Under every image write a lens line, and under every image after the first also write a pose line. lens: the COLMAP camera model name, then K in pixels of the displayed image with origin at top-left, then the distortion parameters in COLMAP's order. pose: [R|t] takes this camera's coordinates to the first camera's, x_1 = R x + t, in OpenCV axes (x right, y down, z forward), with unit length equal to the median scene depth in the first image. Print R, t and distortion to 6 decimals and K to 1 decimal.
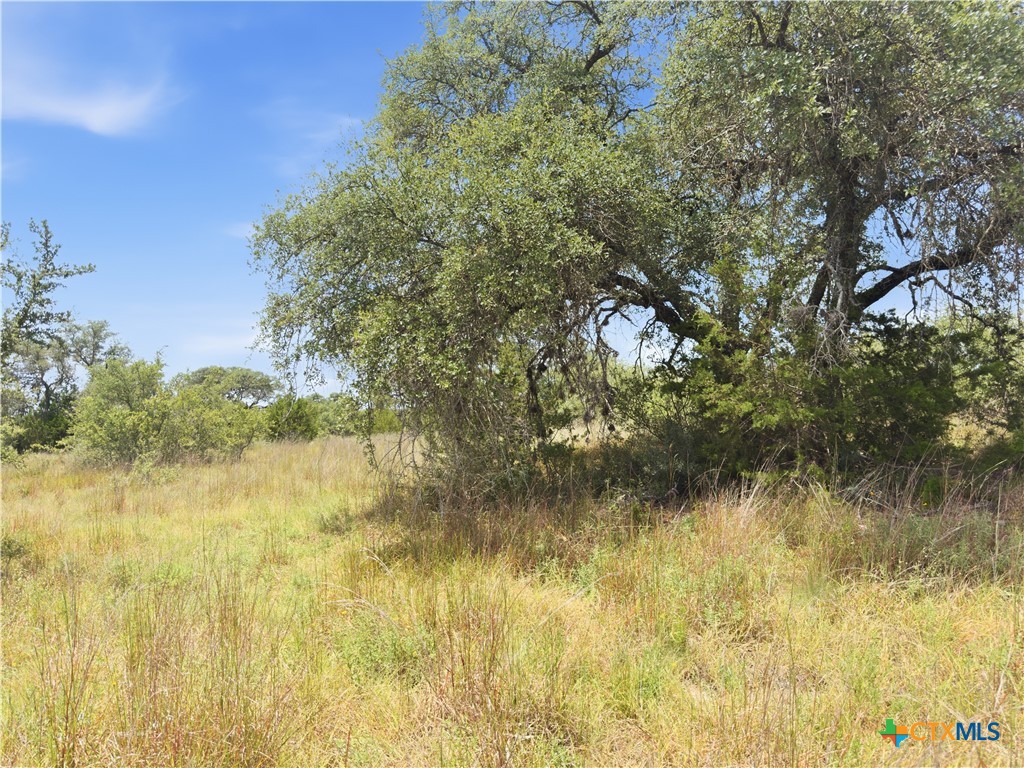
lens RADIAL K [[713.0, 0, 511.5], [0, 713.0, 386.0], [0, 0, 1]] dist [0.009129, -0.001668]
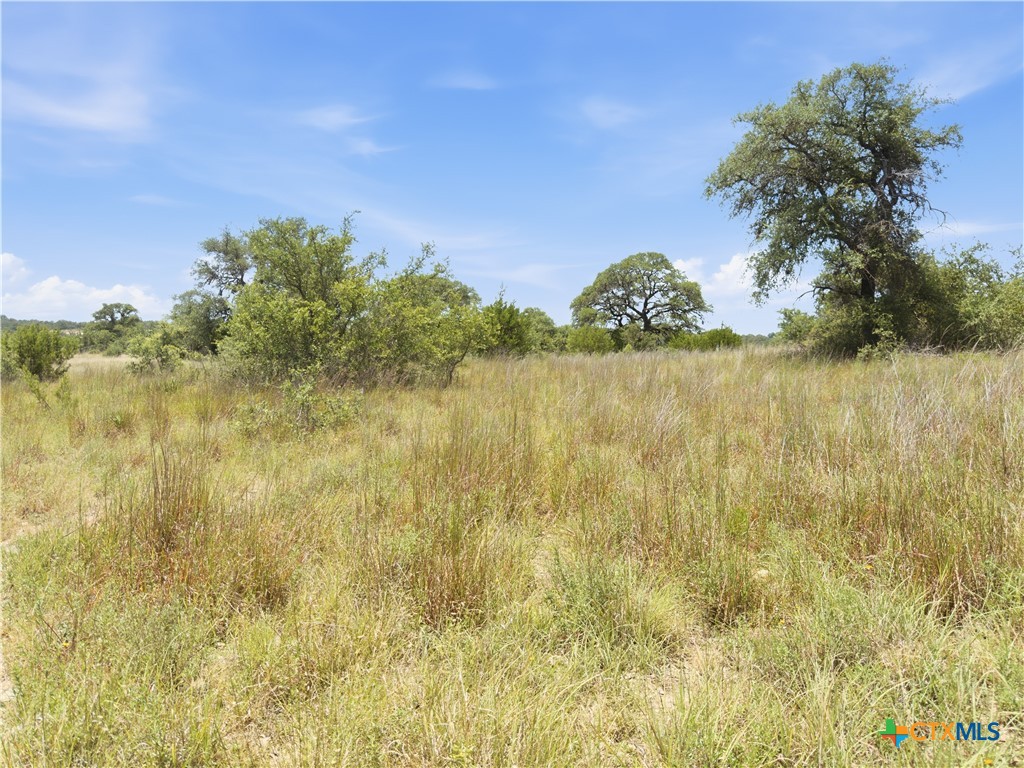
lens RADIAL K [[713.0, 0, 514.5], [0, 713.0, 381.7], [0, 0, 1]] dist [0.009129, -0.001668]
pose [[0.968082, 0.048160, -0.245962, -0.151716], [-0.022355, 0.994045, 0.106648, 0.029905], [0.249634, -0.097746, 0.963394, 0.351665]]
